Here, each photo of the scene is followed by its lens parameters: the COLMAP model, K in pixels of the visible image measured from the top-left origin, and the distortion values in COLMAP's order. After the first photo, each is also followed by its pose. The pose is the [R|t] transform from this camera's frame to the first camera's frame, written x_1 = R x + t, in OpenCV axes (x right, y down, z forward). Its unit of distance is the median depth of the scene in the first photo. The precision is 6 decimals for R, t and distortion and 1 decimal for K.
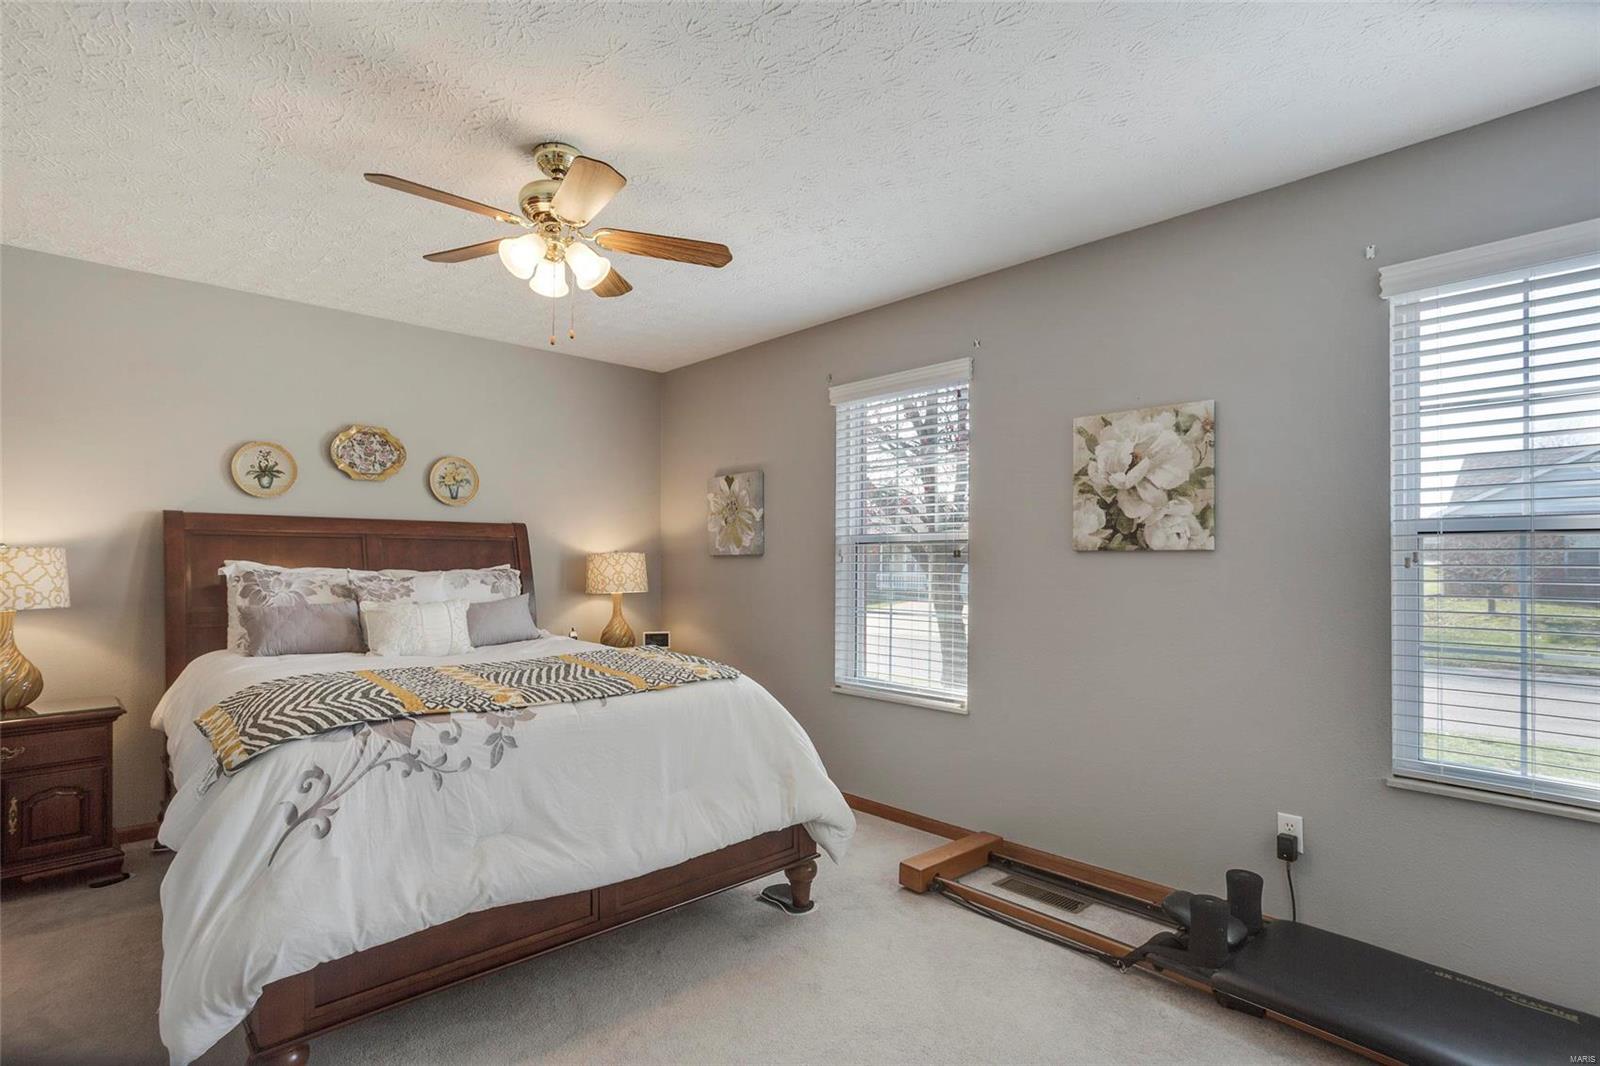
lens RADIAL K [[781.7, 0, 800.1], [0, 781.7, 539.8], [0, 0, 1]] dist [-0.043082, 0.025168]
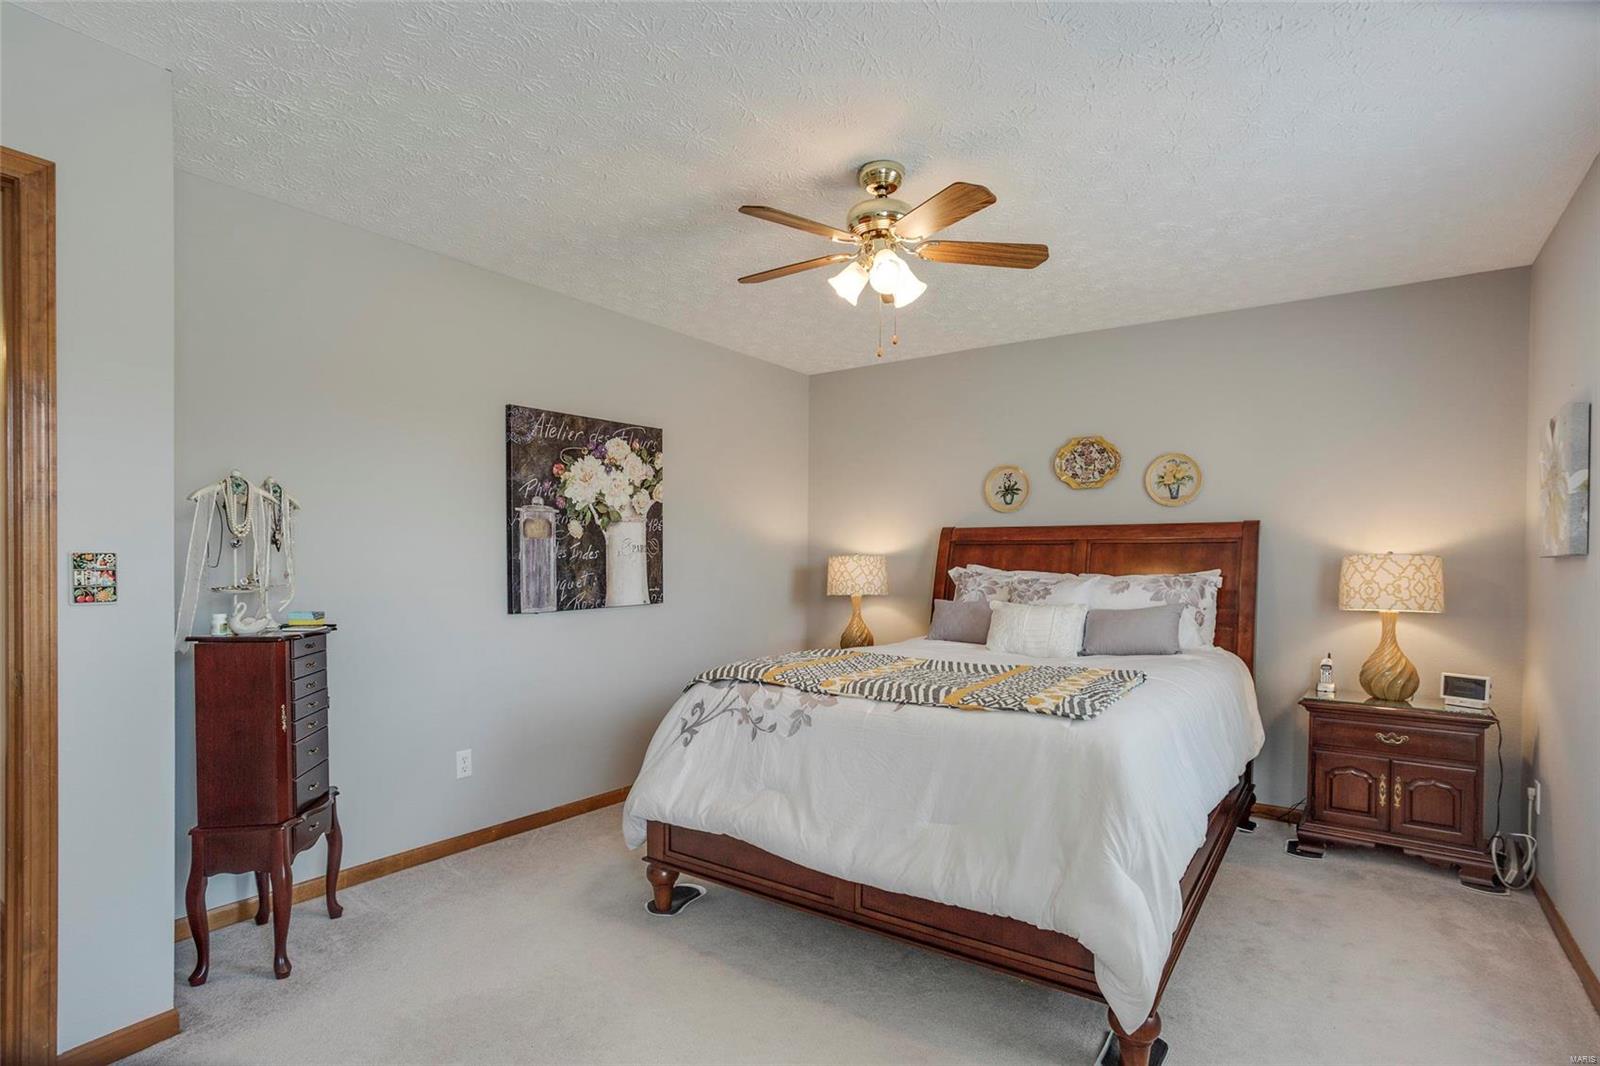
lens RADIAL K [[781.7, 0, 785.0], [0, 781.7, 567.2], [0, 0, 1]] dist [-0.043082, 0.025168]
pose [[0.199843, 0.005022, -0.979815, 0.426344], [0.023505, 0.999675, 0.009918, 0.010620], [0.979546, -0.025013, 0.199660, 0.412332]]
